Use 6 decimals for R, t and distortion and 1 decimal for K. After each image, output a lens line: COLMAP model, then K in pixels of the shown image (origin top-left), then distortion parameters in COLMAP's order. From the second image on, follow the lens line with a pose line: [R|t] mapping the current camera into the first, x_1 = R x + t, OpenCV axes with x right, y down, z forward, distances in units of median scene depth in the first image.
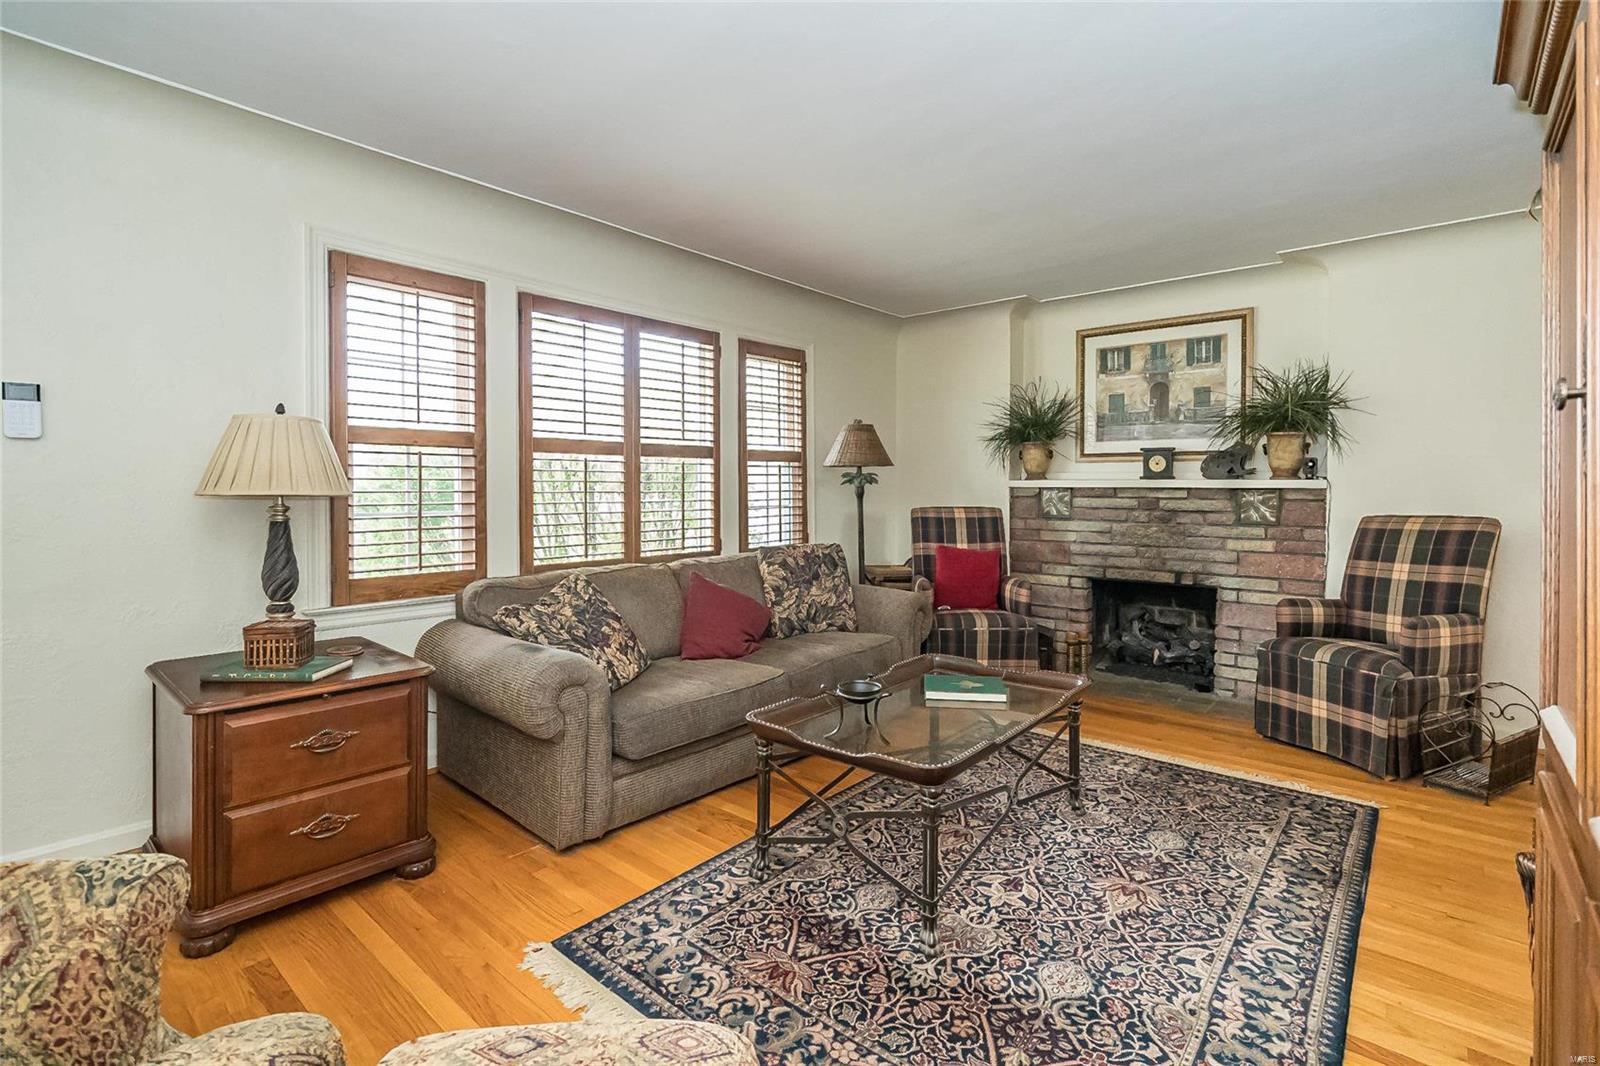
lens RADIAL K [[740.4, 0, 811.2], [0, 740.4, 491.1], [0, 0, 1]] dist [-0.010253, 0.000457]
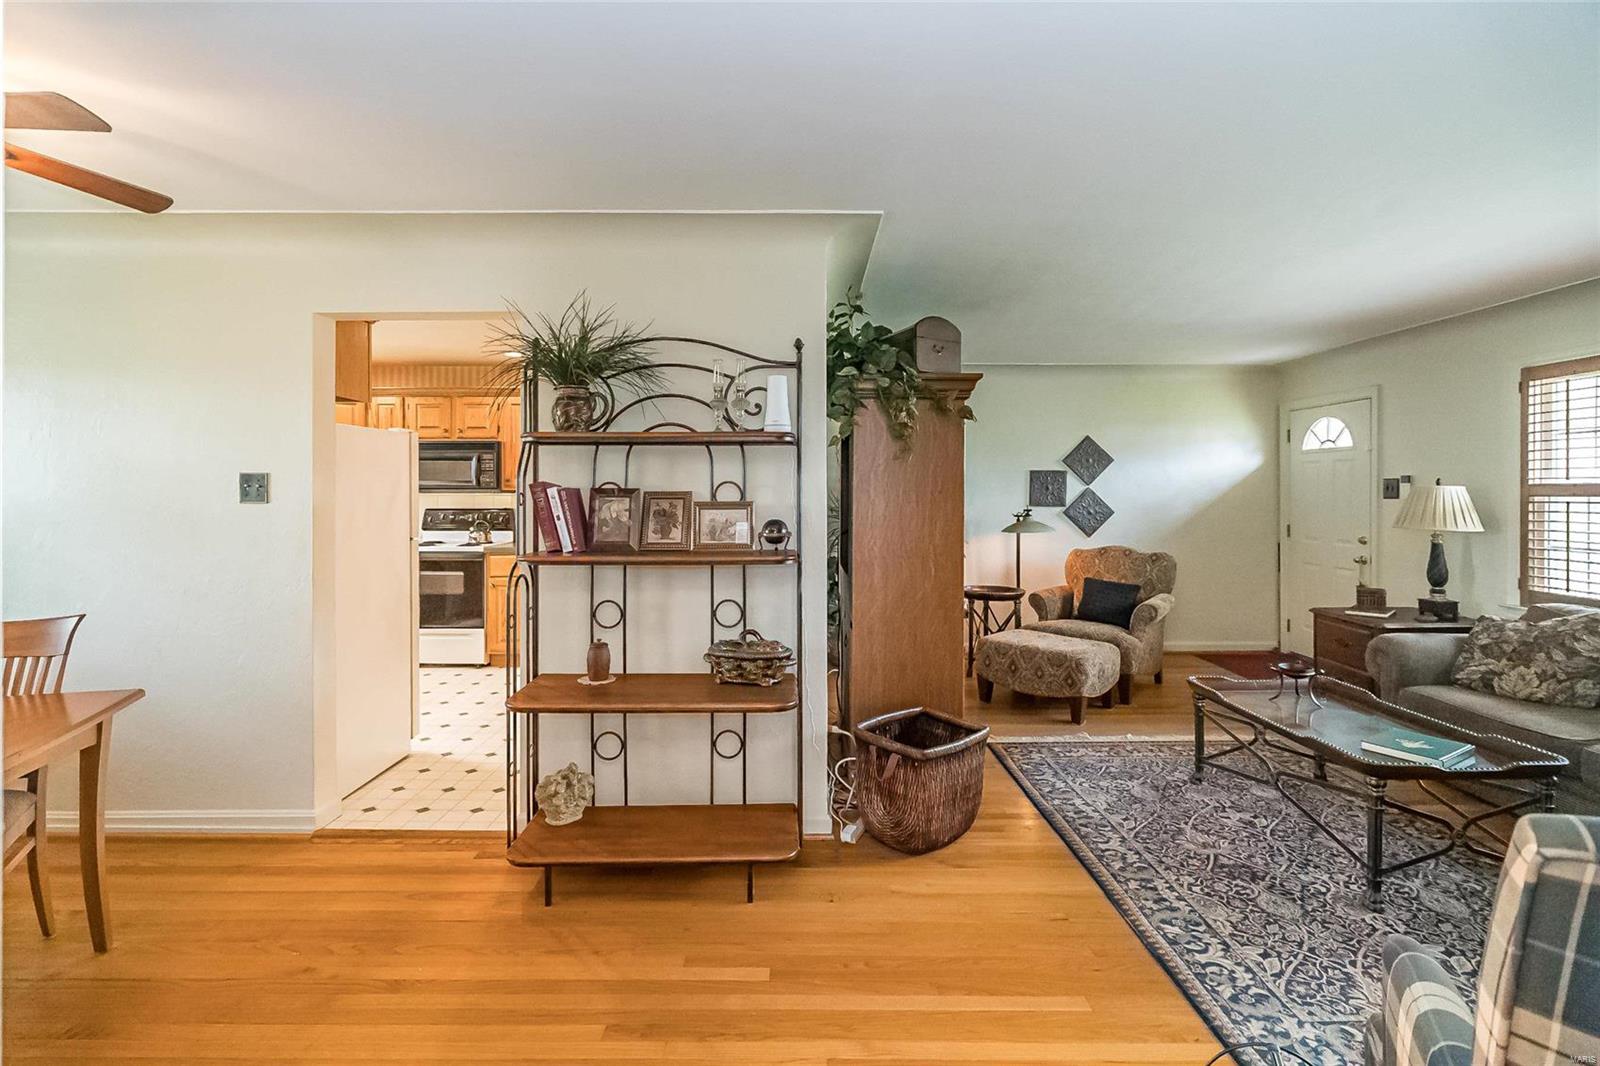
lens RADIAL K [[738.6, 0, 794.3], [0, 738.6, 497.5], [0, 0, 1]] dist [-0.005714, 0.000559]
pose [[-0.762442, 0.006216, -0.647027, 1.129421], [-0.001074, 0.999940, 0.010872, -0.060035], [0.647056, 0.008984, -0.762389, 0.928265]]
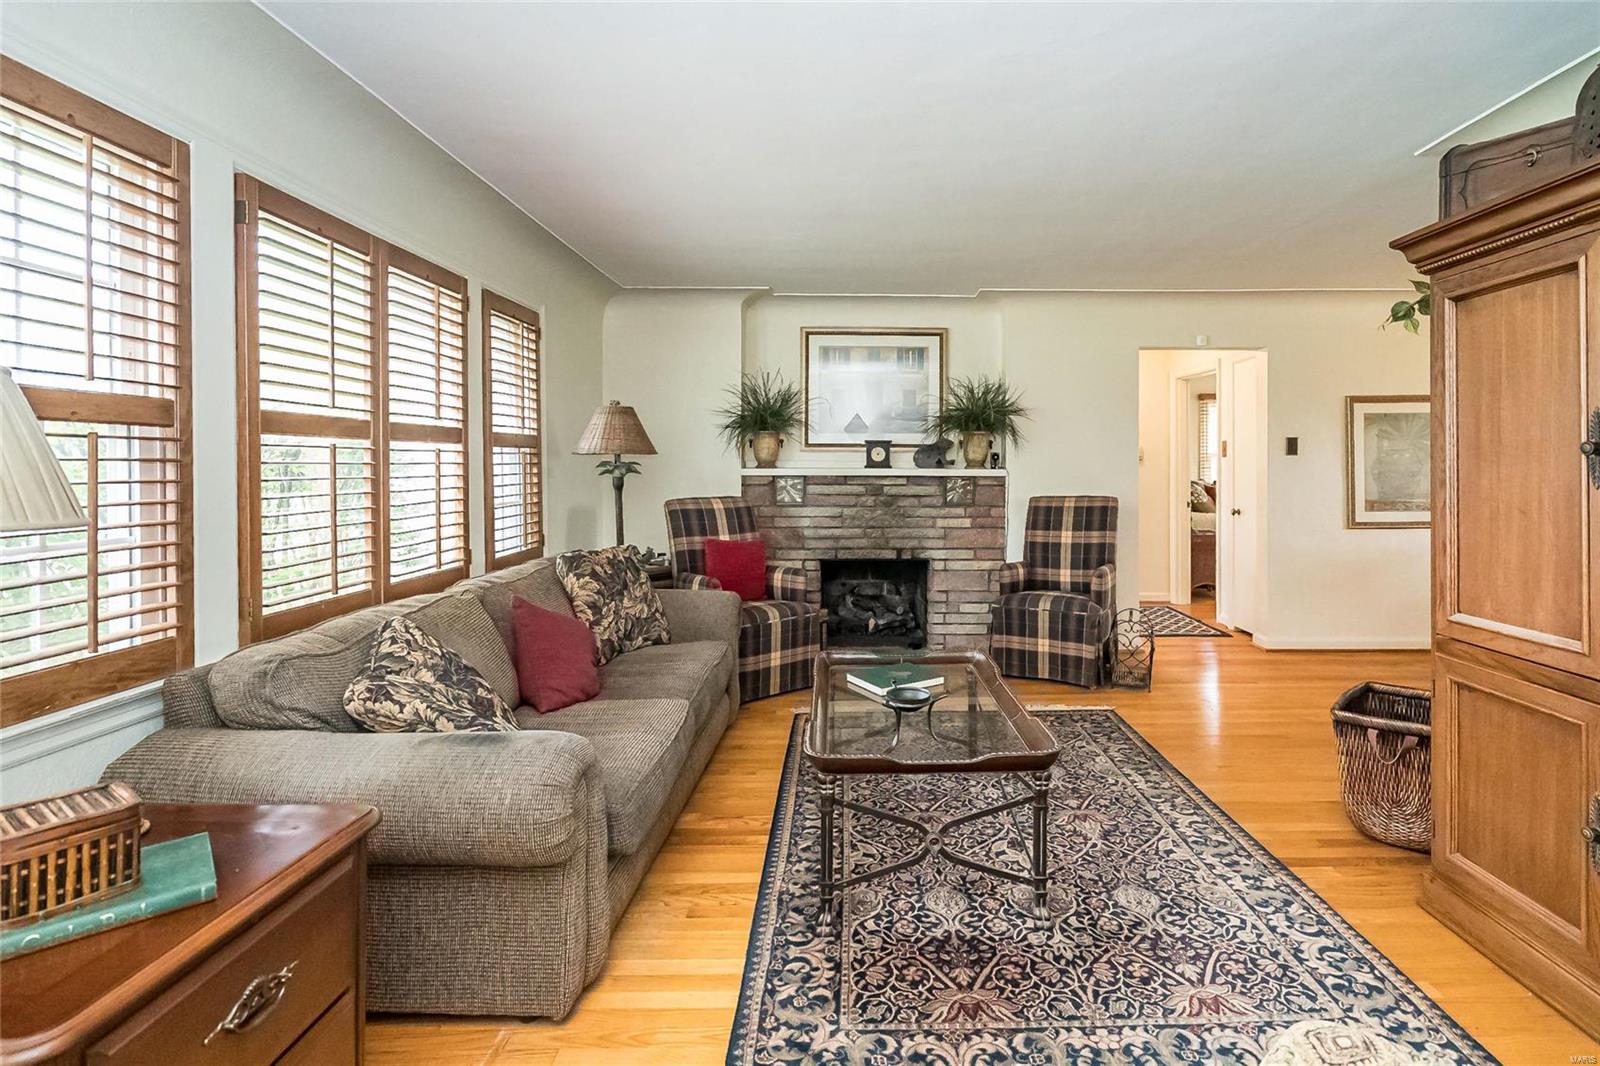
lens RADIAL K [[750.9, 0, 865.3], [0, 750.9, 462.9], [0, 0, 1]] dist [-0.011725, 0.001075]
pose [[0.750707, 0.001038, 0.660635, -0.396304], [0.004735, 0.999965, -0.006951, -0.020636], [-0.660619, 0.008346, 0.750675, 0.186603]]
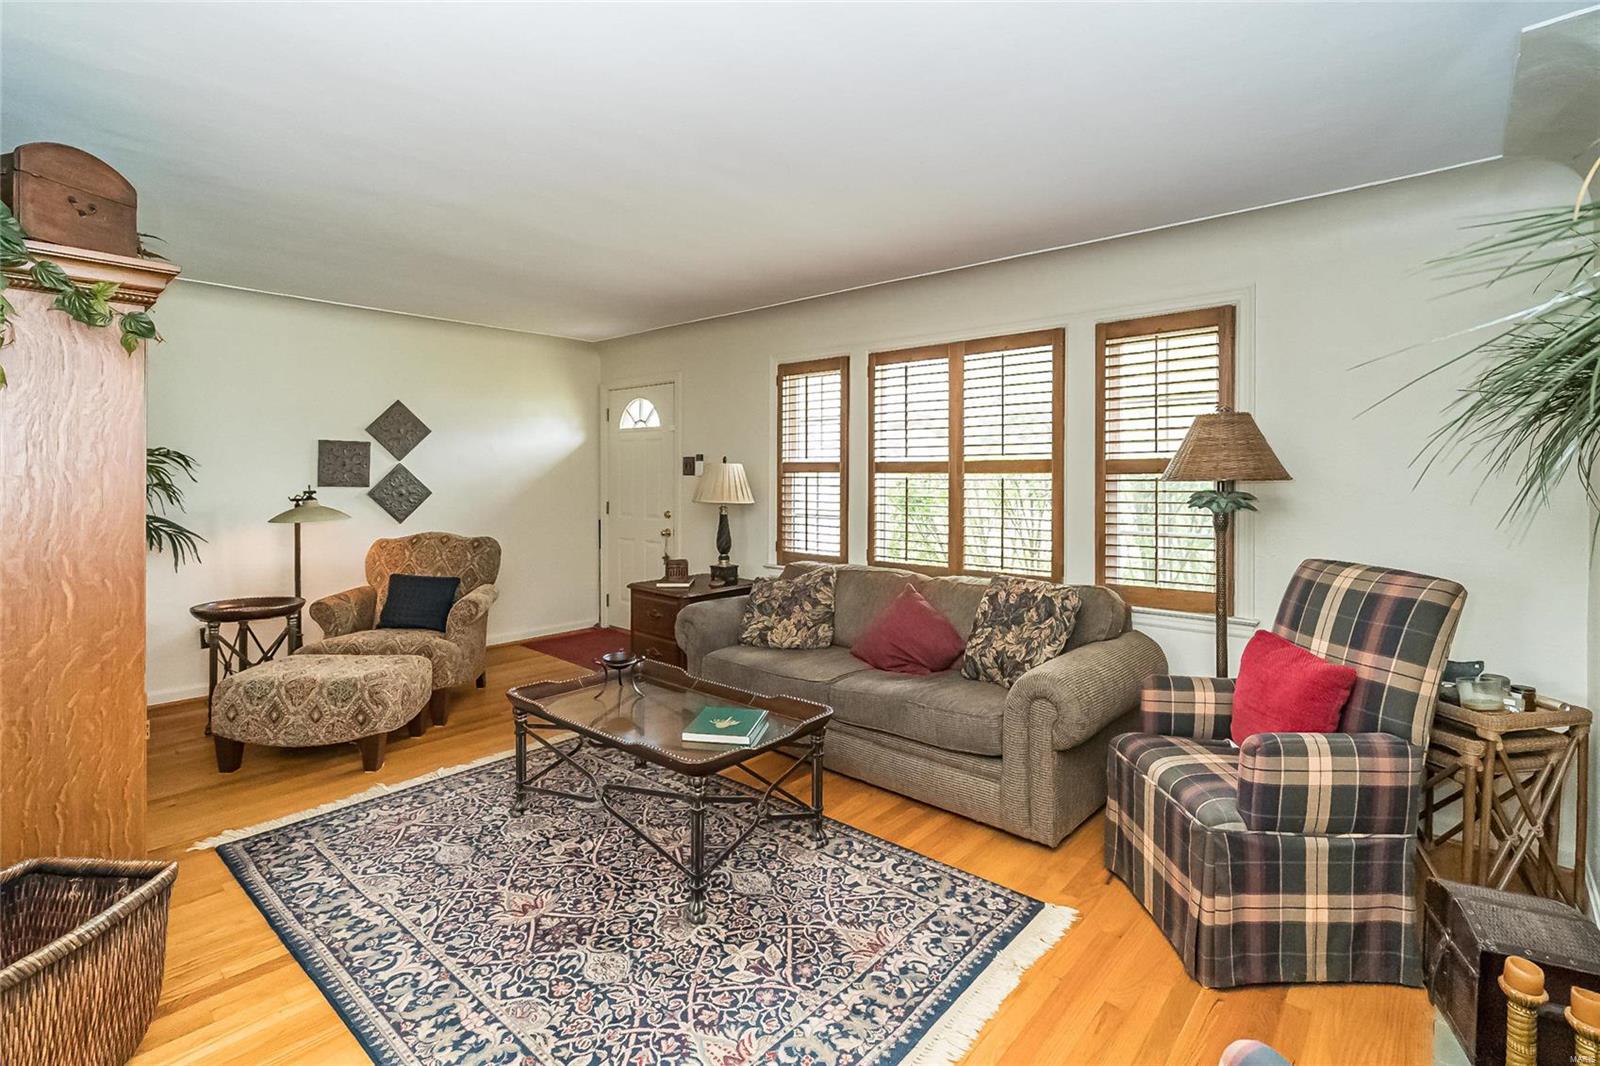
lens RADIAL K [[744.8, 0, 800.0], [0, 744.8, 477.2], [0, 0, 1]] dist [0.000043, 0.000532]
pose [[-0.018988, 0.005251, -0.999806, 0.905156], [-0.005537, 0.999970, 0.005357, -0.049966], [0.999804, 0.005637, -0.018958, 0.855981]]
